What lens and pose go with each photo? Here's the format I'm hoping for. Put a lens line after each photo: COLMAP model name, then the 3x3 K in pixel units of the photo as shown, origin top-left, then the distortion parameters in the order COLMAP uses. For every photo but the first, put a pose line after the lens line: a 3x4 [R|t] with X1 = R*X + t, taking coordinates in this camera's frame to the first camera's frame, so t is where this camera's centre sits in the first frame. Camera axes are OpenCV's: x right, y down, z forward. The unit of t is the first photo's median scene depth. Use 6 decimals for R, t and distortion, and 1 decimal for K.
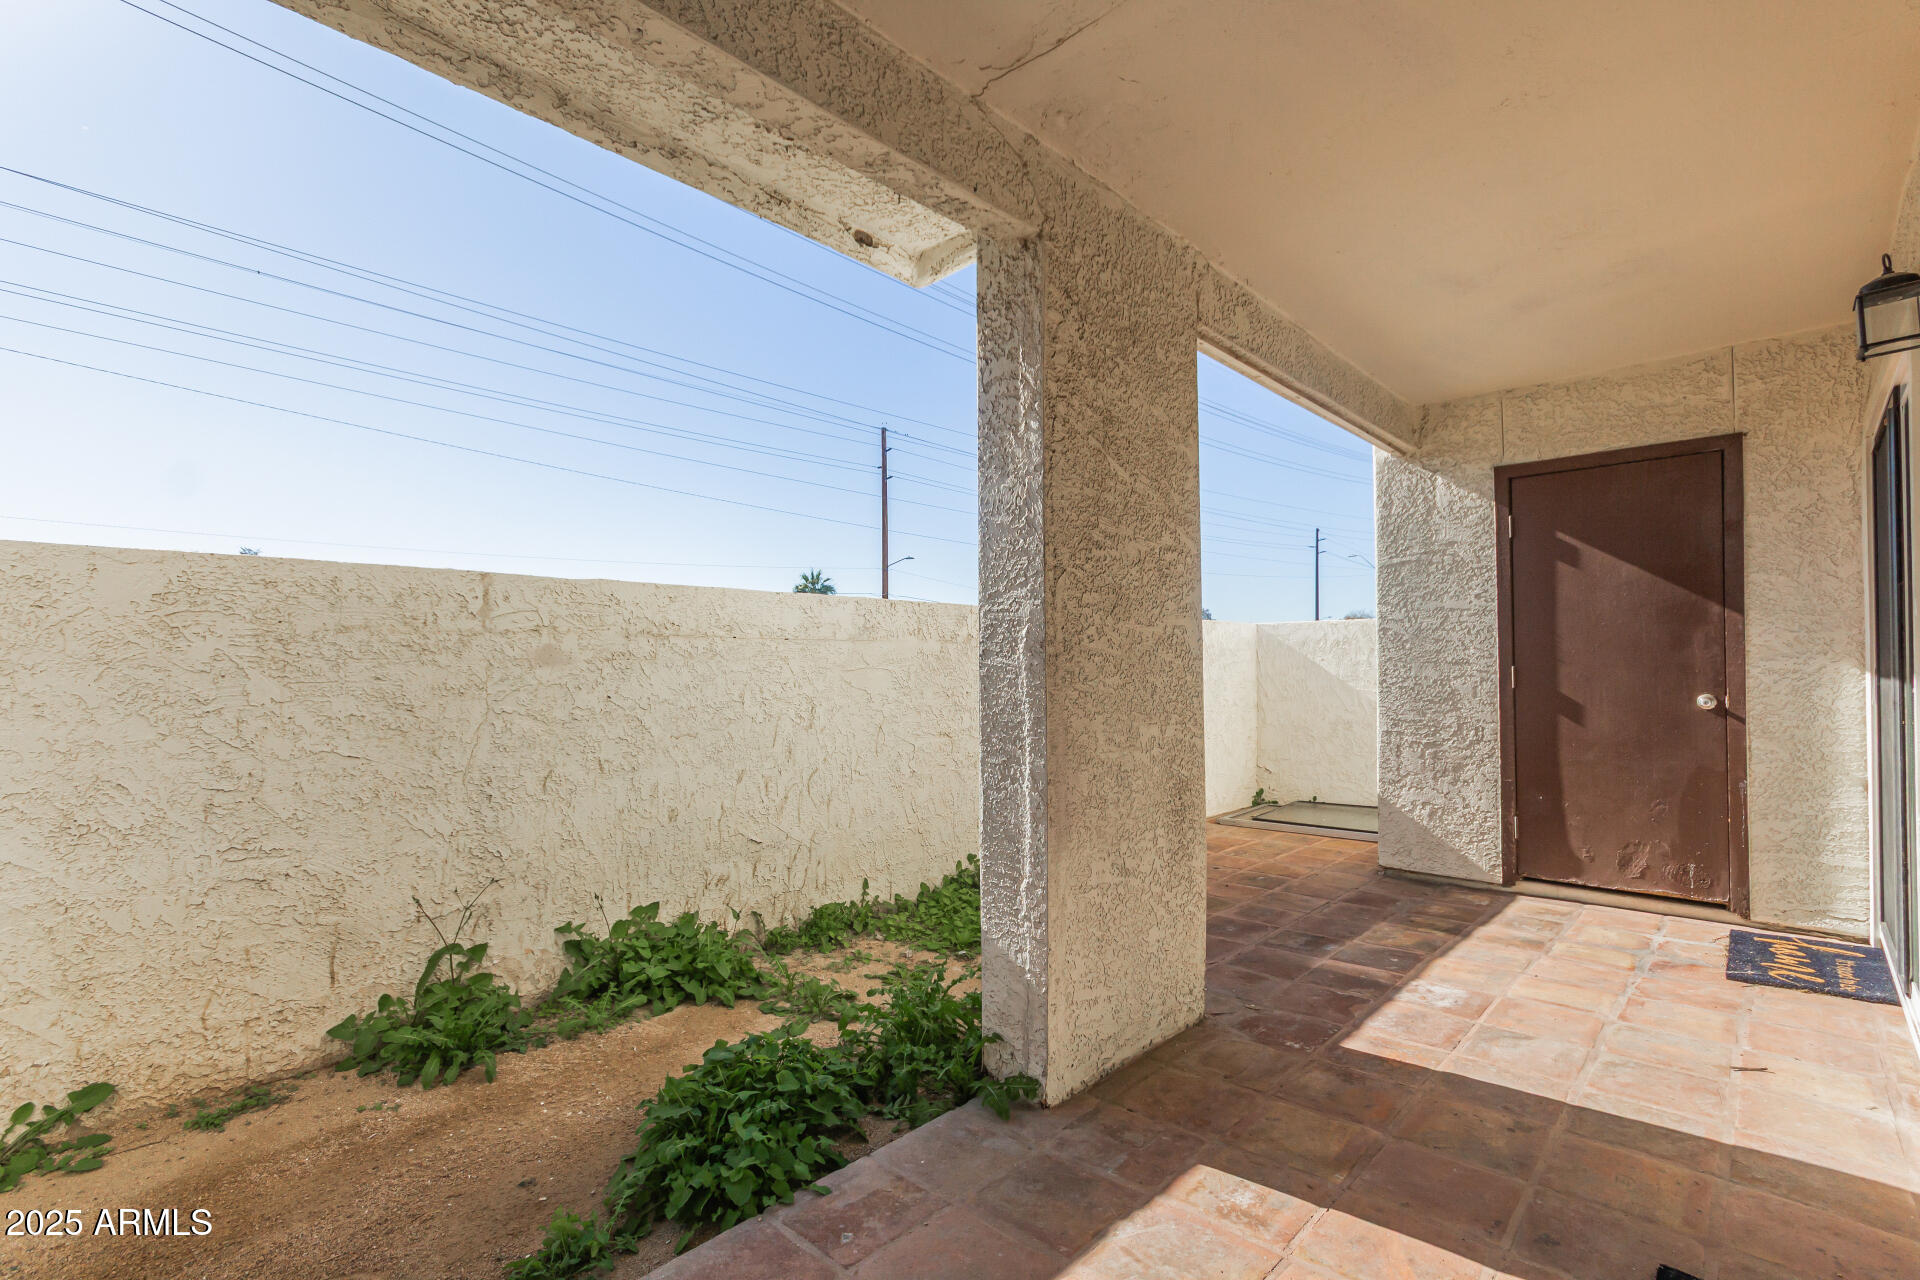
lens RADIAL K [[883.8, 0, 962.9], [0, 883.8, 662.6], [0, 0, 1]] dist [0.007610, -0.000189]
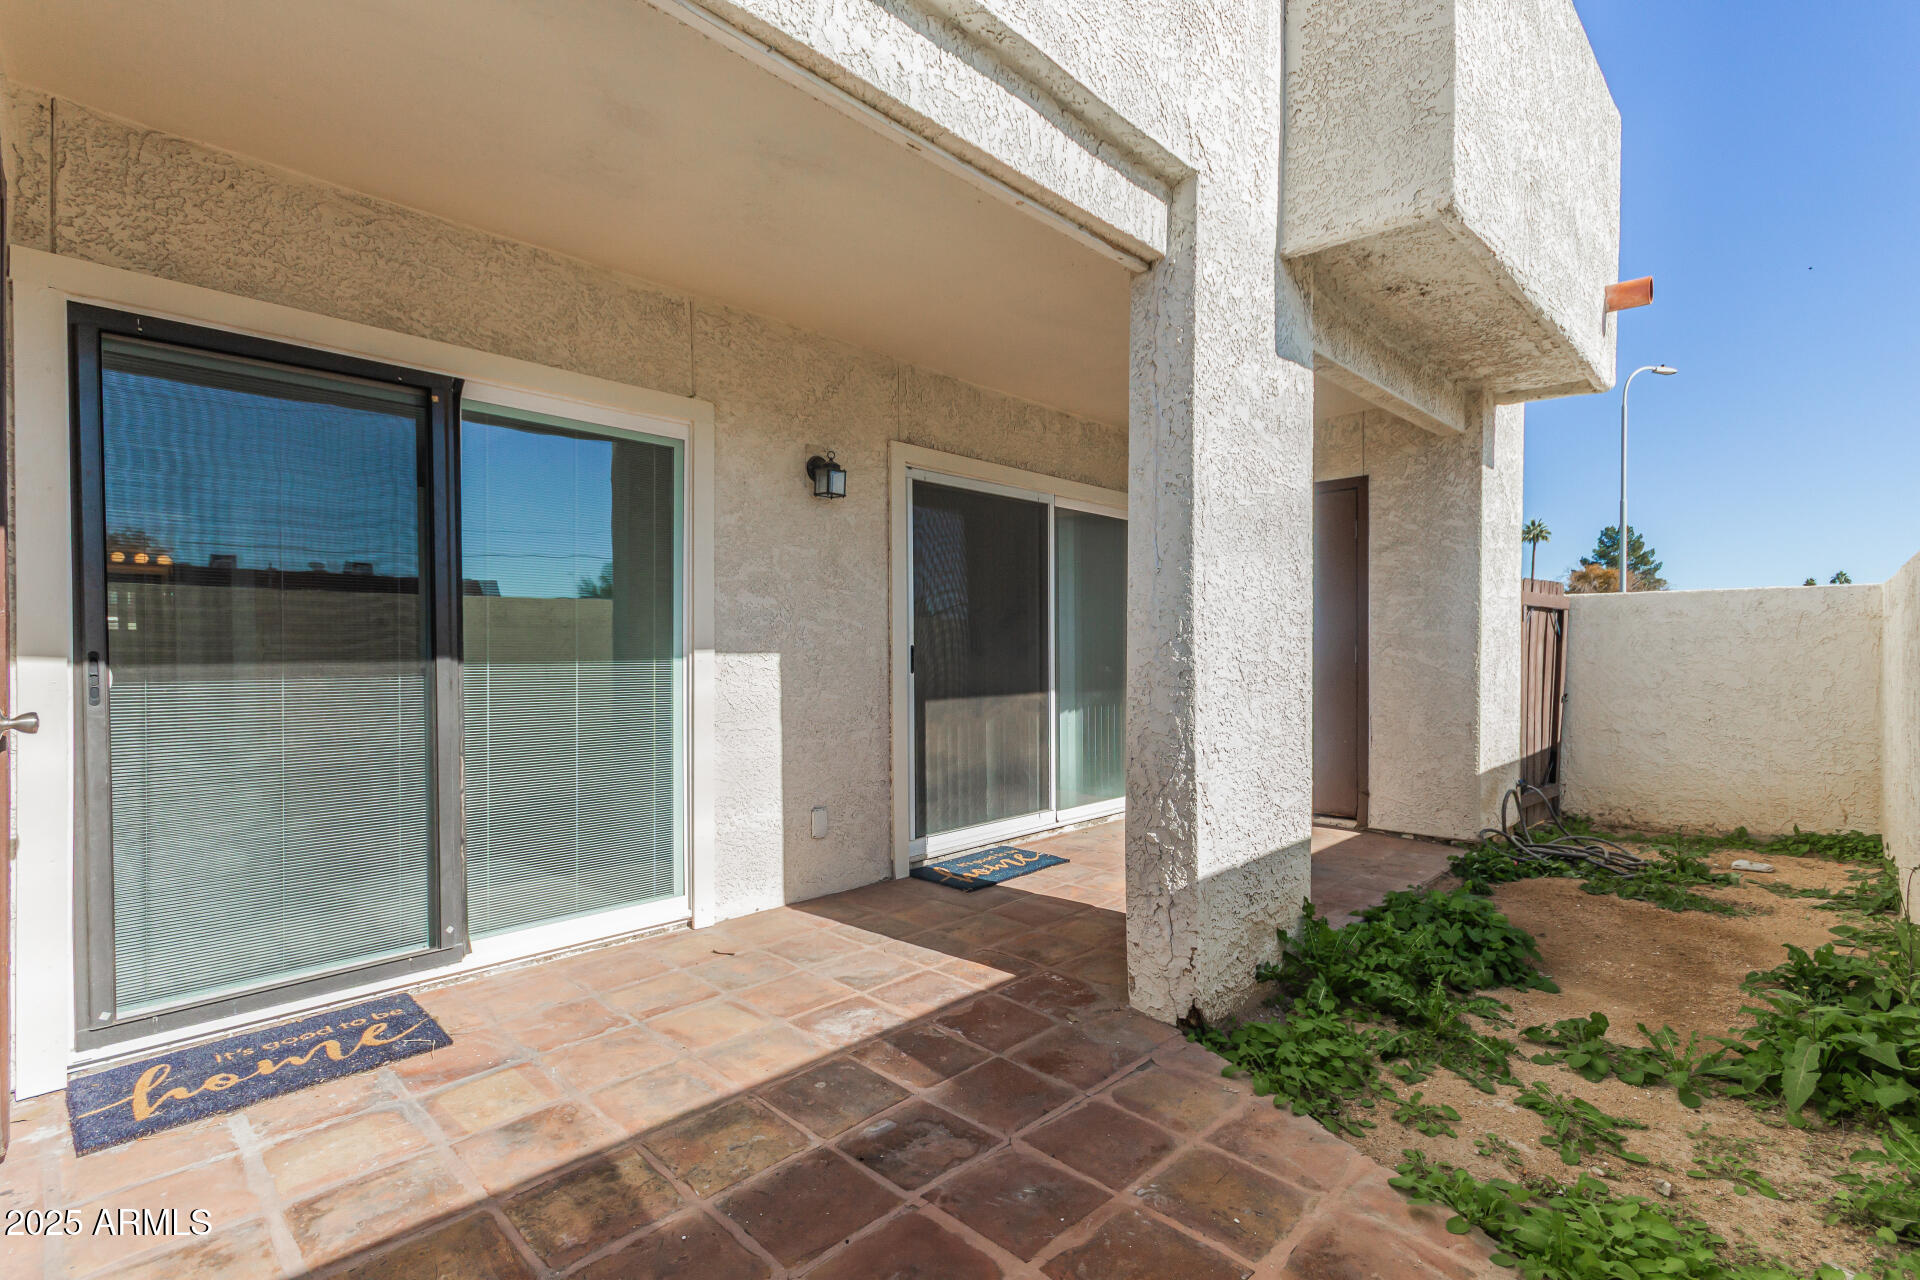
lens RADIAL K [[883.8, 0, 962.9], [0, 883.8, 662.6], [0, 0, 1]] dist [0.007610, -0.000189]
pose [[-0.999787, 0.008373, 0.018854, 0.376915], [0.008641, 0.999863, 0.014142, 0.010824], [-0.018733, 0.014301, -0.999722, 1.711407]]
